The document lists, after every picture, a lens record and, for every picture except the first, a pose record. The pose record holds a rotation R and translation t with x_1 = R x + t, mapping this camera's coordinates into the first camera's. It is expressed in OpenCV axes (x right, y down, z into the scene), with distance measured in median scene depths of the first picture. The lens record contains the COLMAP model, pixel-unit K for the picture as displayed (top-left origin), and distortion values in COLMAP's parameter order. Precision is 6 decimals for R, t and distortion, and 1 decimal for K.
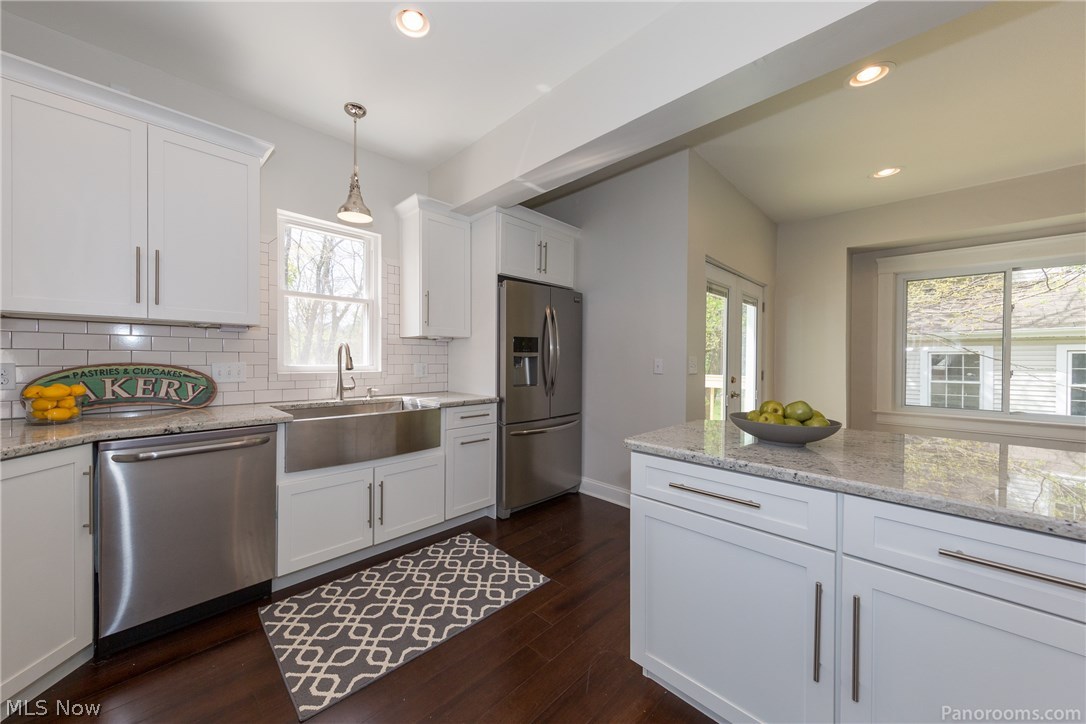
lens RADIAL K [[391.5, 0, 498.4], [0, 391.5, 359.6], [0, 0, 1]] dist [0.009017, -0.000341]
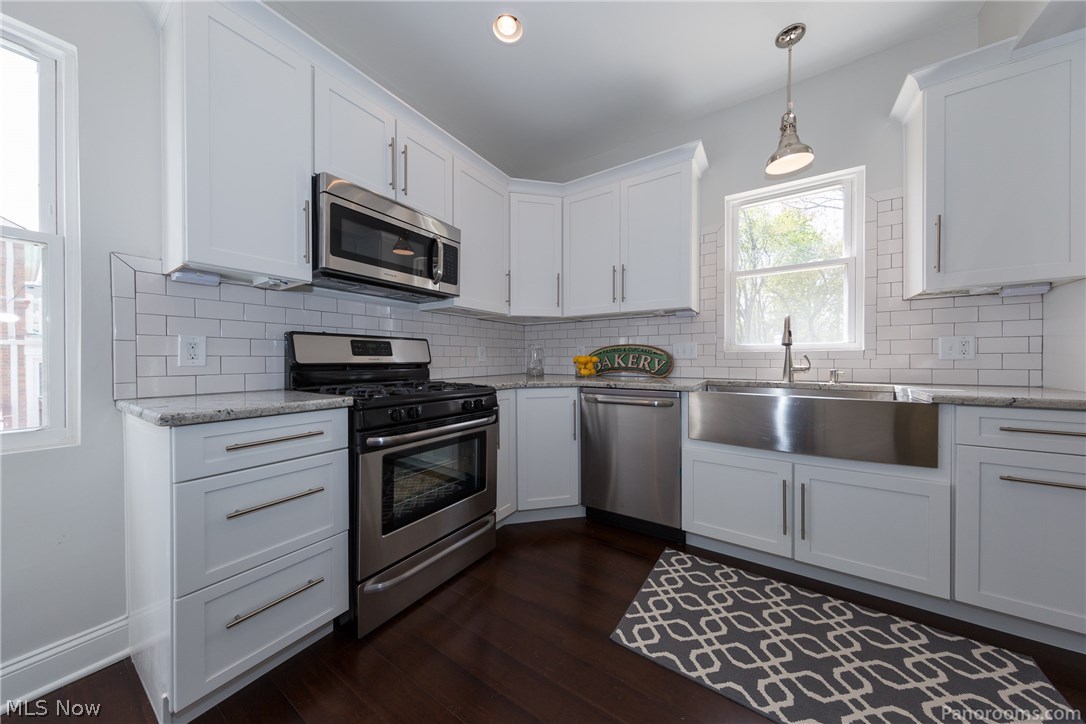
lens RADIAL K [[345.8, 0, 545.0], [0, 345.8, 360.8], [0, 0, 1]] dist [0.005078, 0.000088]
pose [[0.241508, 0.002460, -0.970396, 0.264954], [0.005242, 0.999979, 0.003839, 0.061614], [0.970385, -0.006014, 0.241490, 0.350748]]
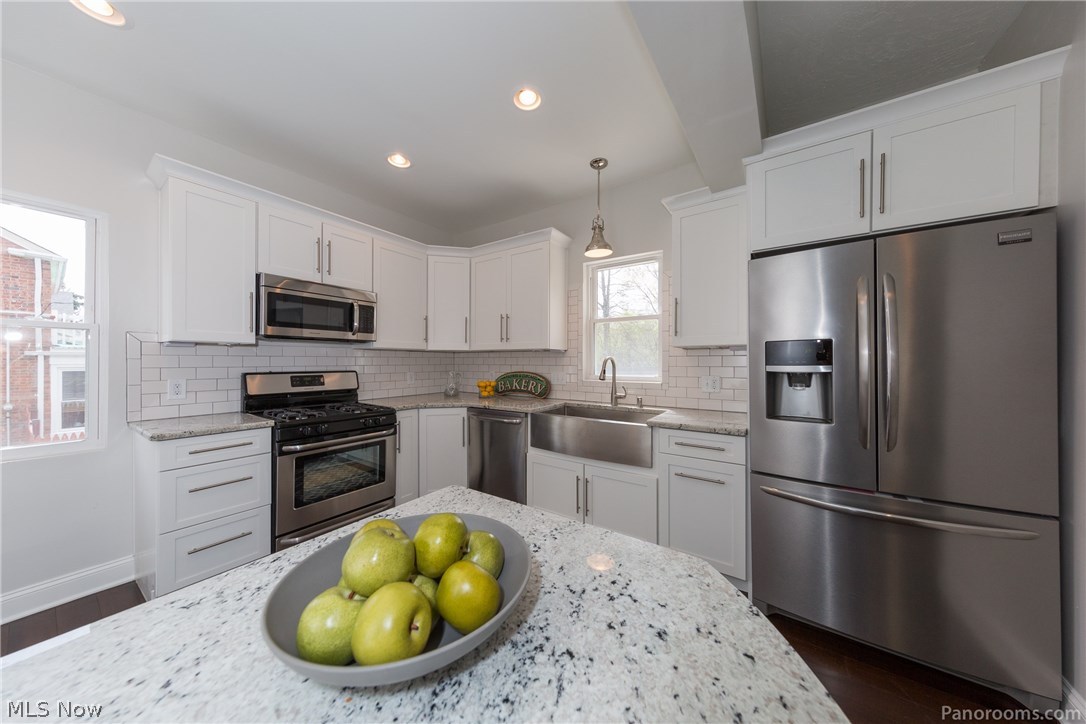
lens RADIAL K [[345.8, 0, 545.5], [0, 345.8, 361.3], [0, 0, 1]] dist [0.005078, 0.000088]
pose [[0.226188, -0.002154, -0.974081, 0.706669], [0.001839, 0.999997, -0.001785, -0.035466], [0.974082, -0.001387, 0.226191, 0.685709]]
